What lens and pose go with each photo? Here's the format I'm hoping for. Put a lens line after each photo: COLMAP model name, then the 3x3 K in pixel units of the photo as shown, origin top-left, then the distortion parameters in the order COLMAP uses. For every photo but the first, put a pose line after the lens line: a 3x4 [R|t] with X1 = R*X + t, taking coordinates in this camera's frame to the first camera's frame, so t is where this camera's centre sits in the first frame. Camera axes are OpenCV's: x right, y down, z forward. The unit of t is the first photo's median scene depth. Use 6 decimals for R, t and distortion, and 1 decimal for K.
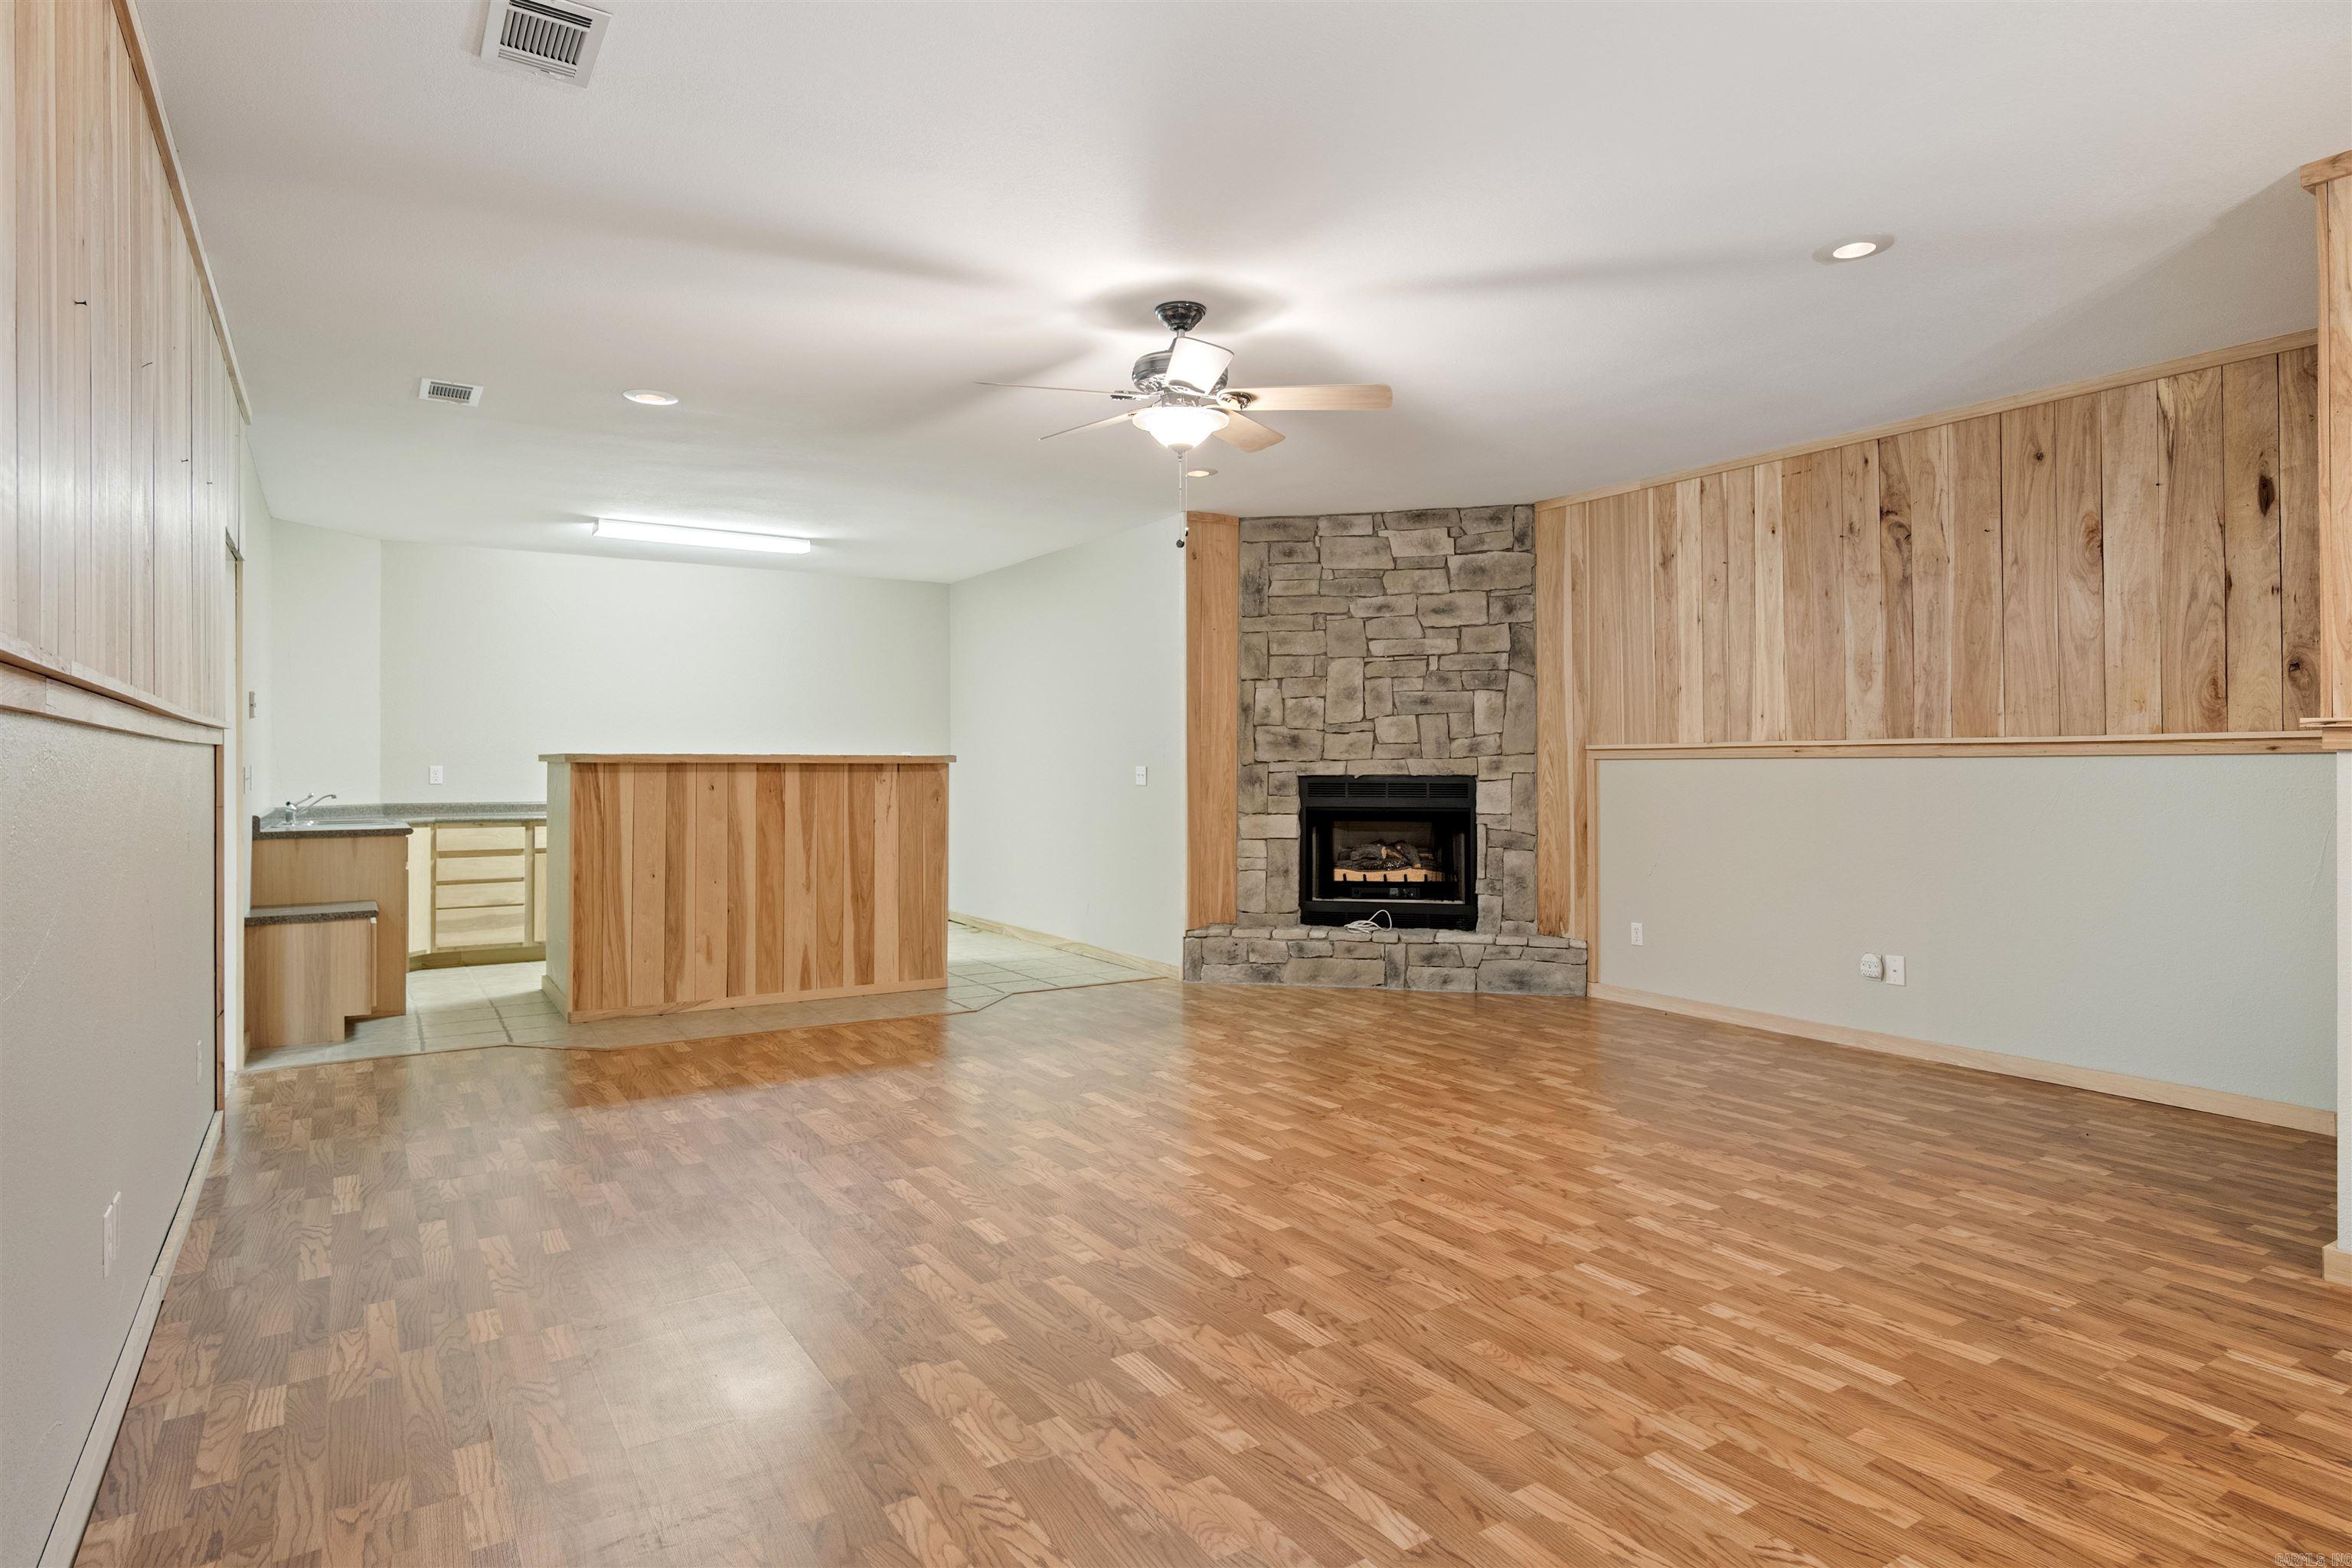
lens RADIAL K [[1311.4, 0, 1184.6], [0, 1311.4, 751.4], [0, 0, 1]] dist [-0.008150, 0.004140]
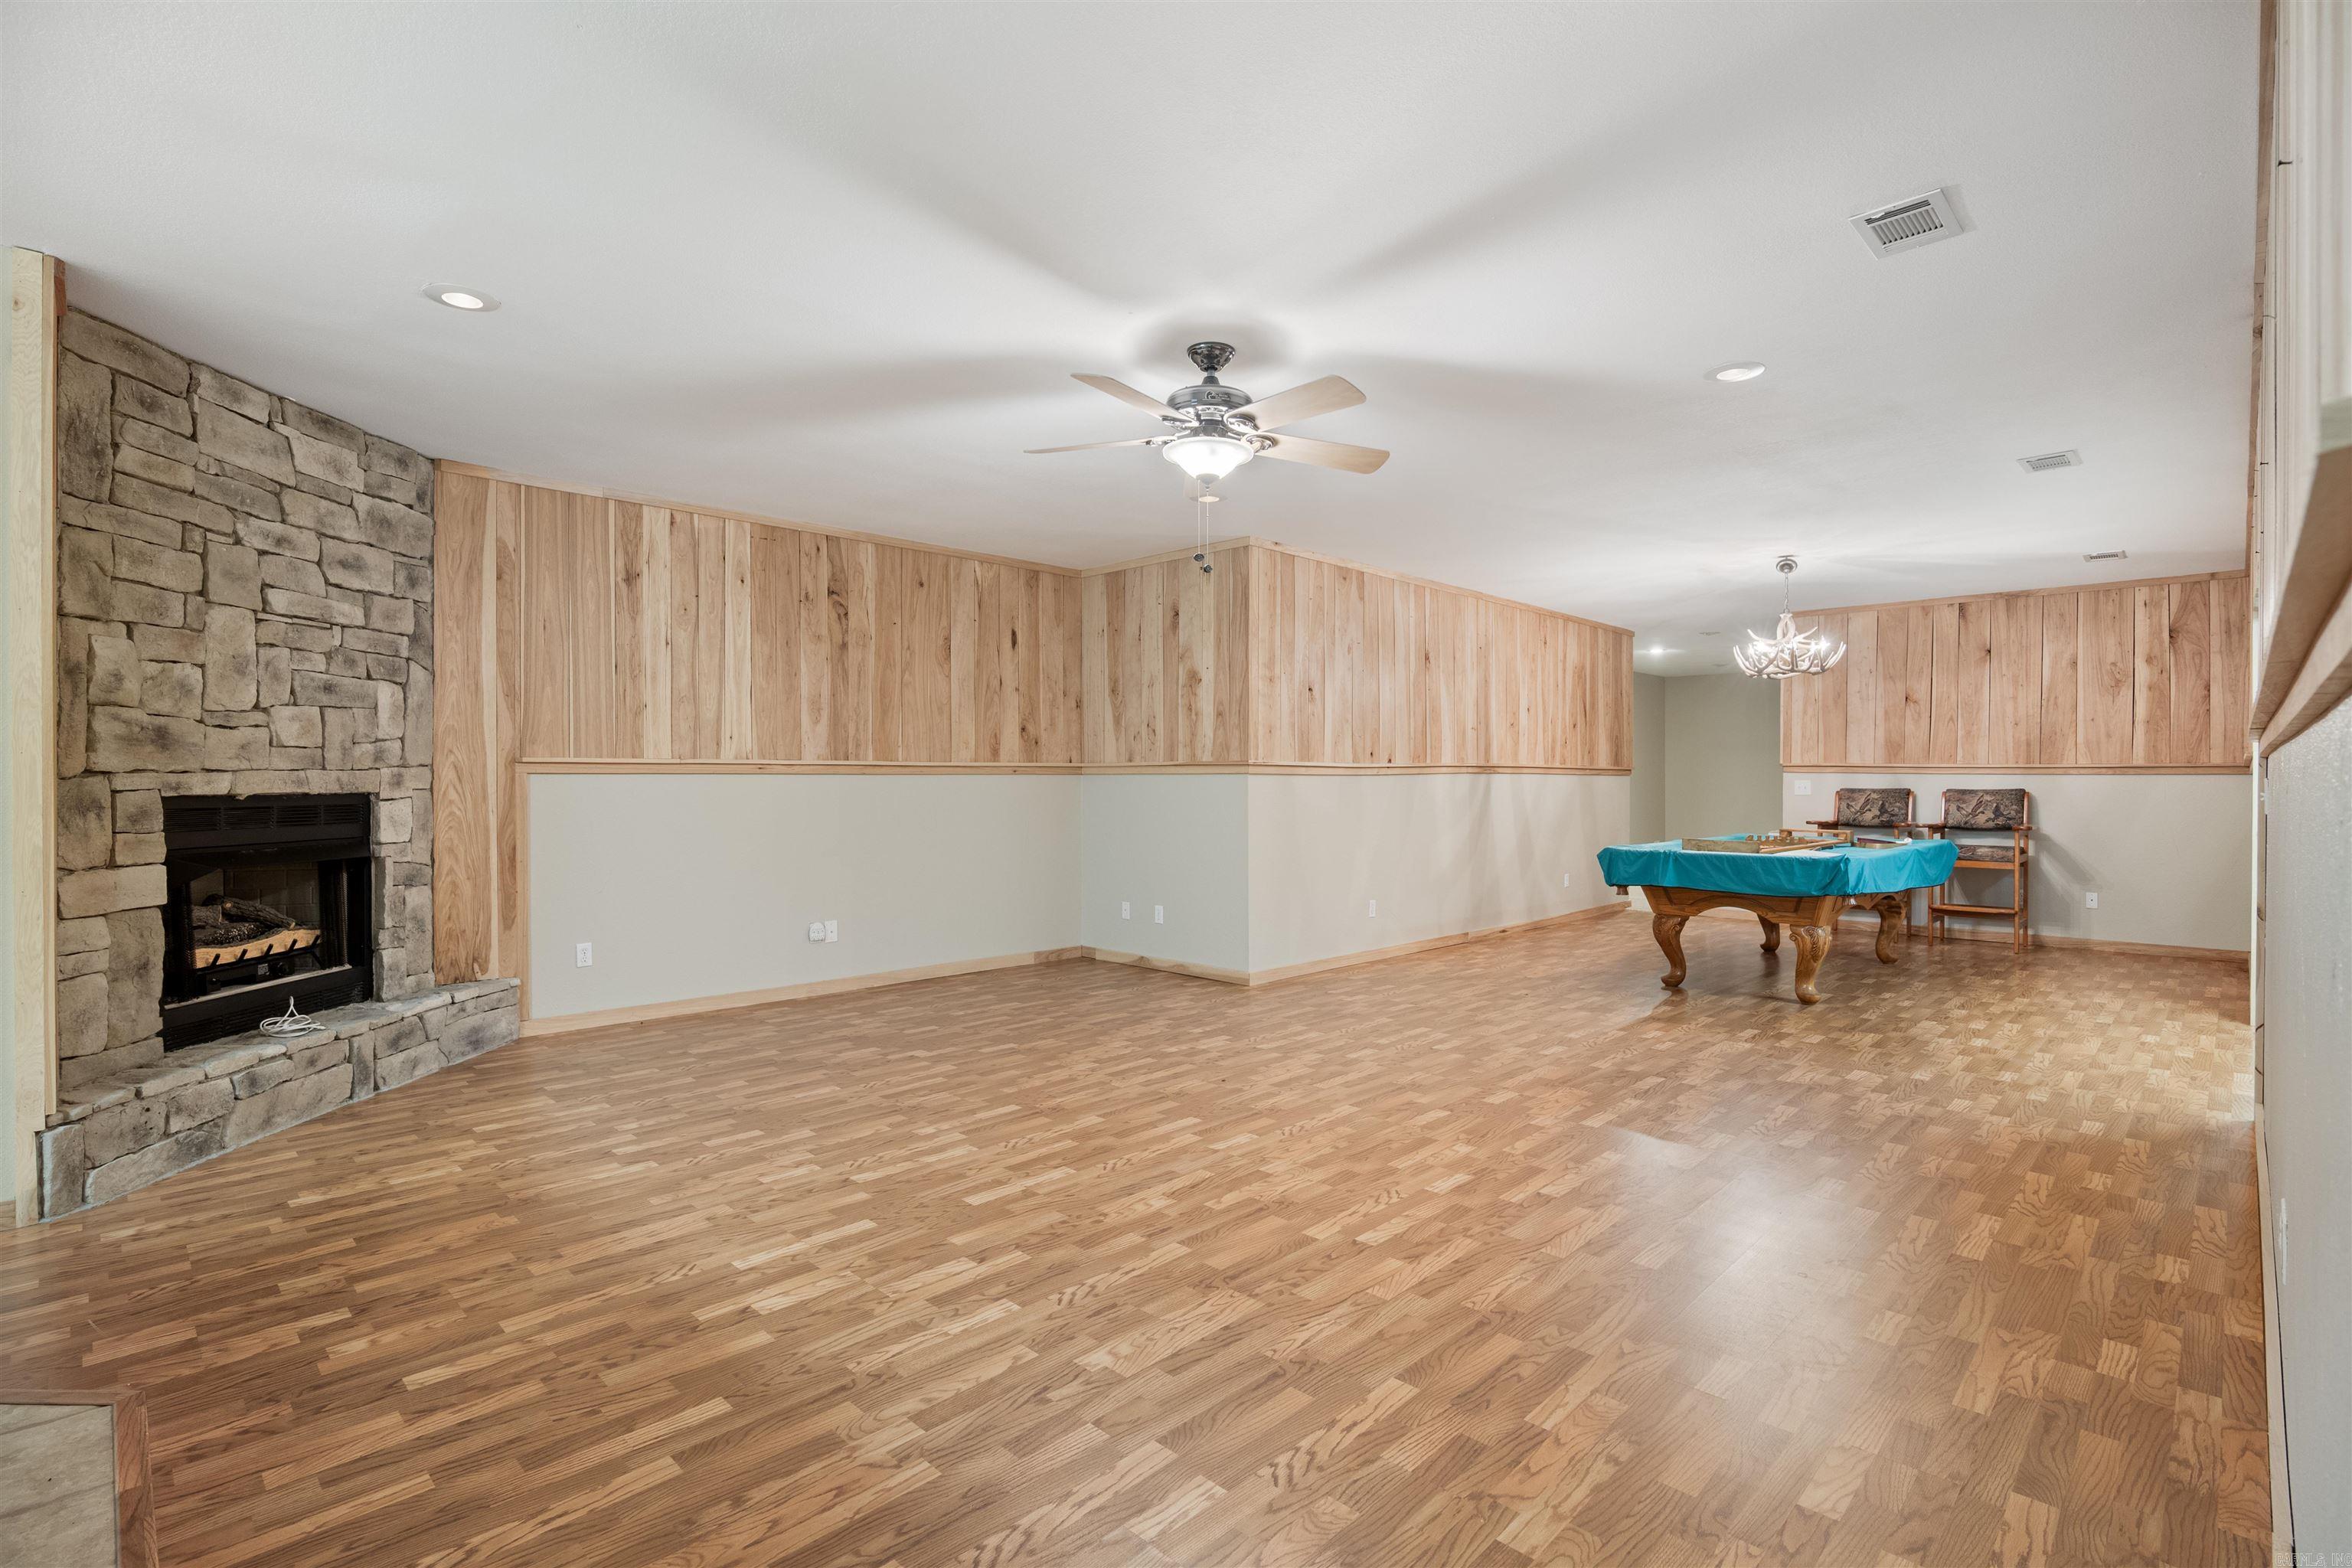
lens RADIAL K [[1106.3, 0, 1172.1], [0, 1106.3, 787.7], [0, 0, 1]] dist [-0.019350, 0.003440]
pose [[-0.223978, -0.005260, 0.974580, -0.528431], [-0.010554, 0.999940, 0.002971, 0.009233], [-0.974537, -0.009621, -0.224020, 0.741691]]
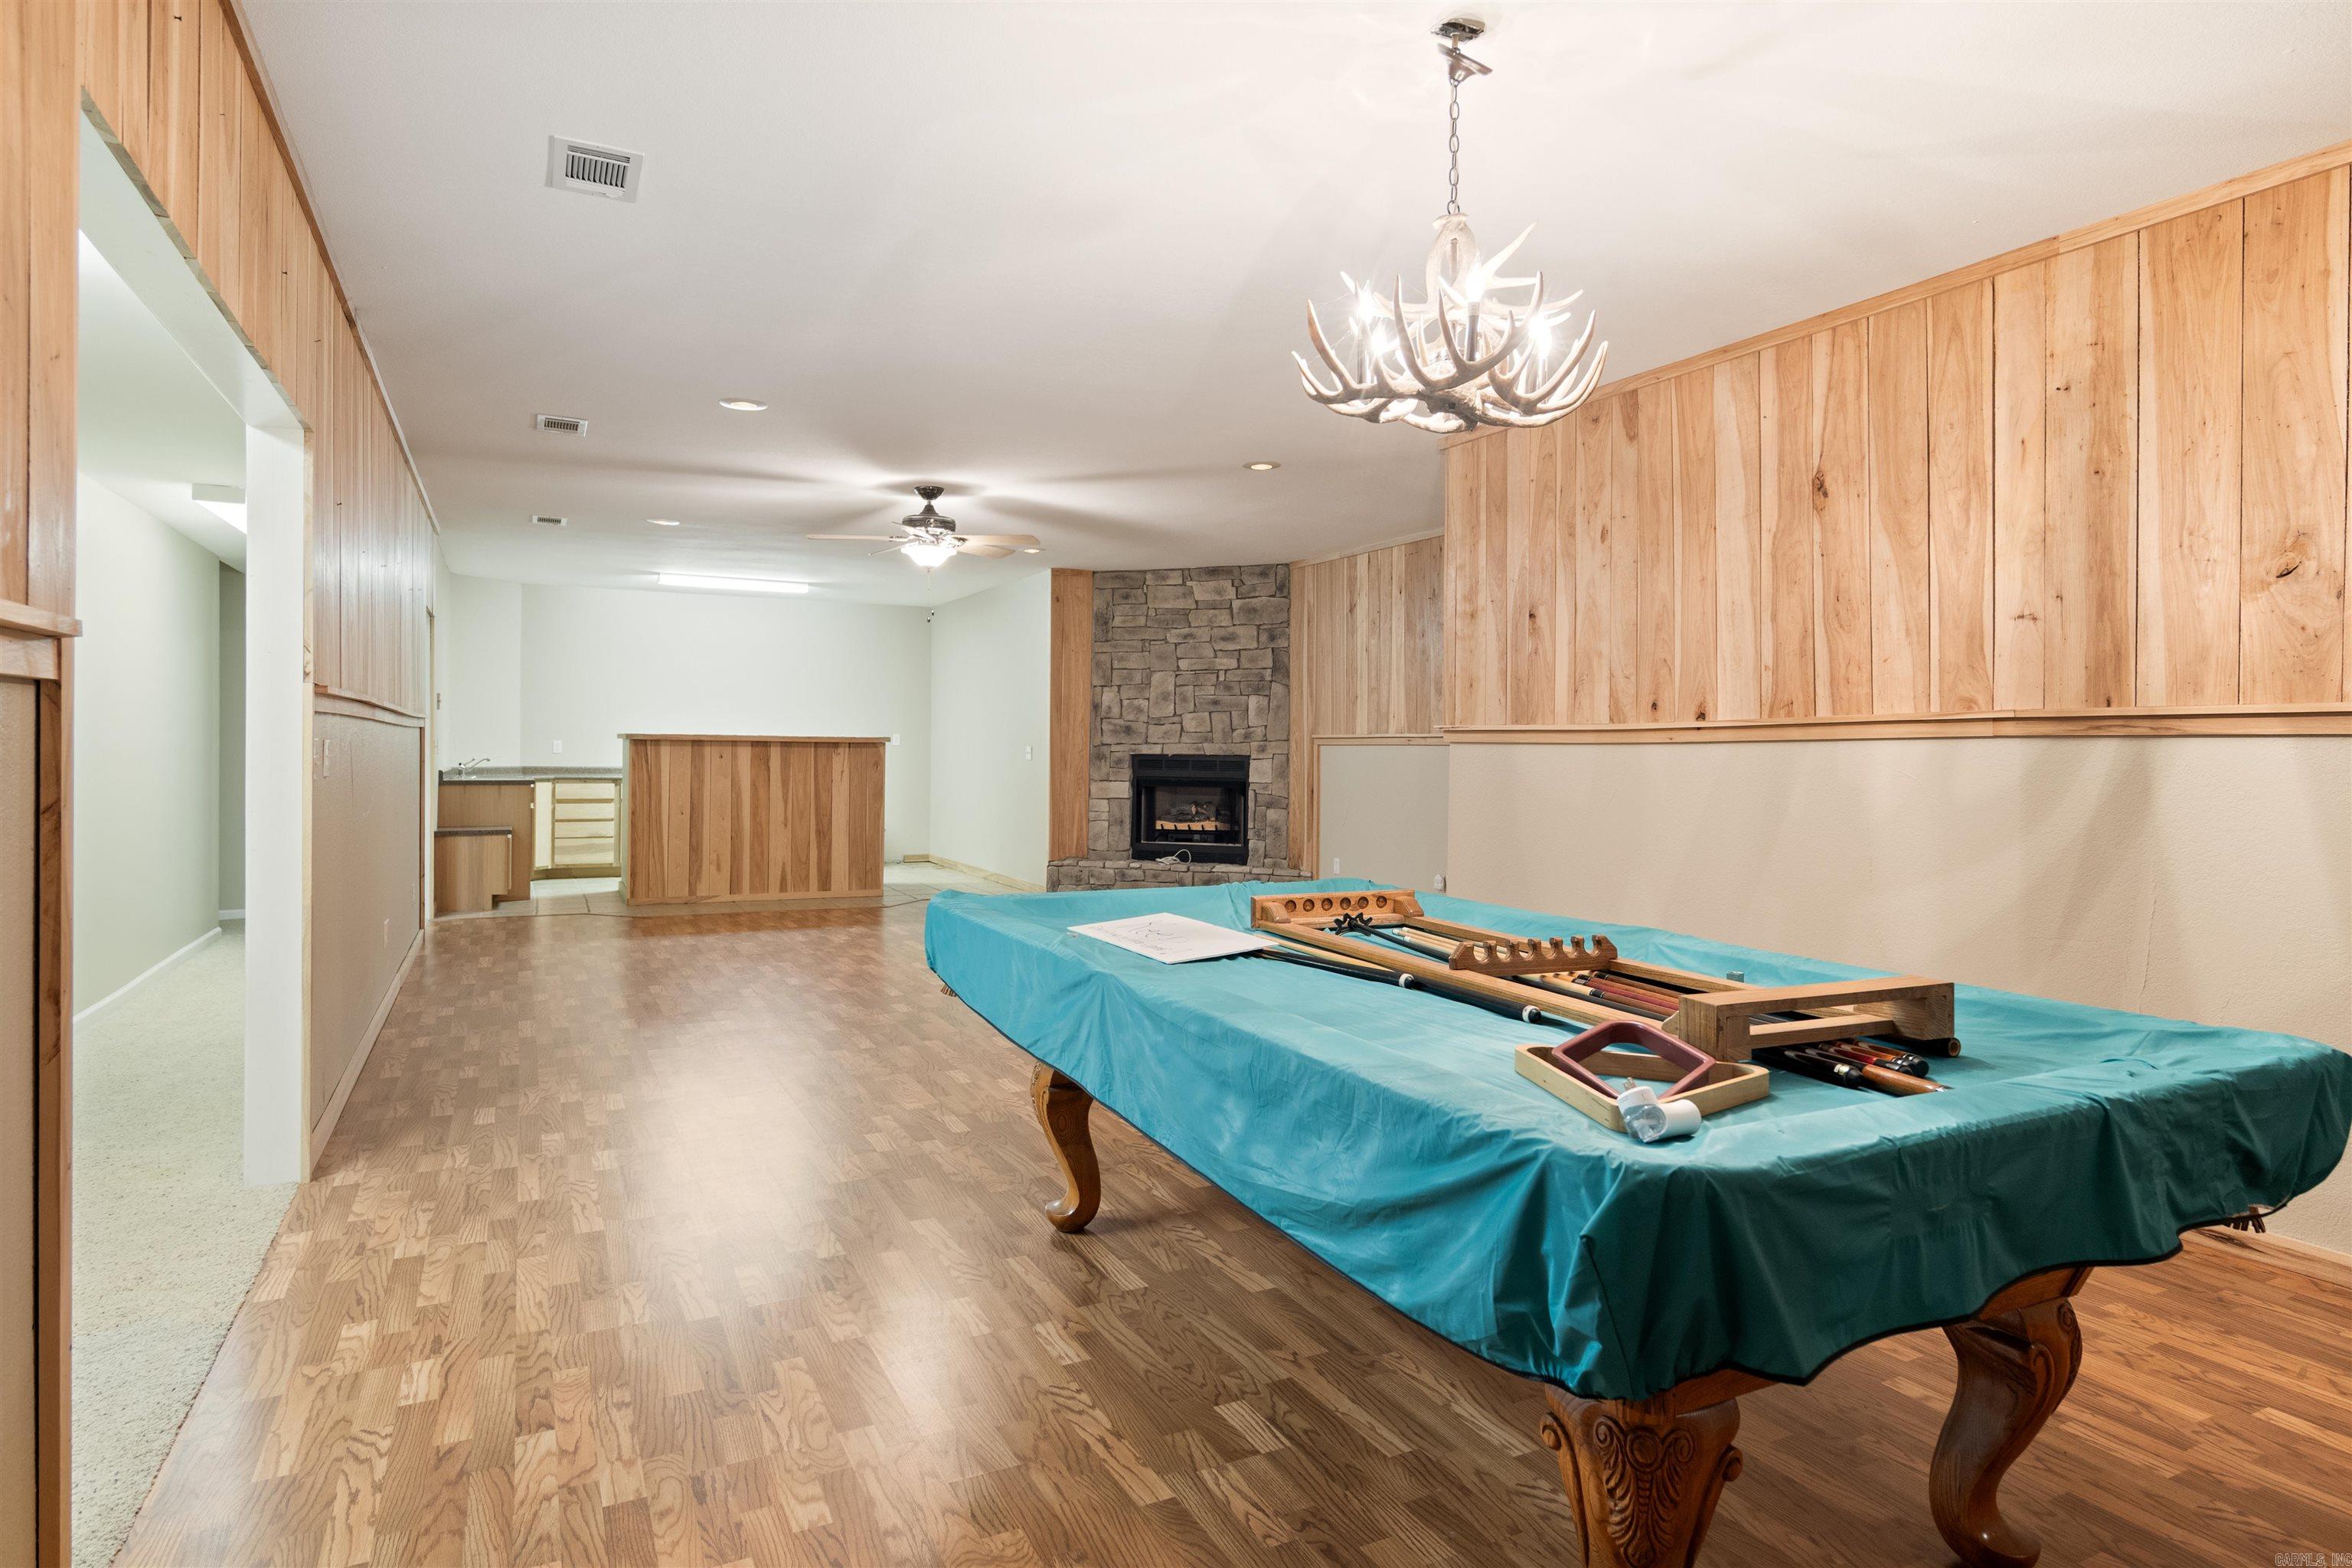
lens RADIAL K [[1311.4, 0, 1177.7], [0, 1311.4, 747.1], [0, 0, 1]] dist [-0.008150, 0.004140]
pose [[0.994732, 0.011176, -0.101895, 0.309275], [-0.010156, 0.999893, 0.010528, -0.005033], [0.102001, -0.009437, 0.994739, -0.443209]]
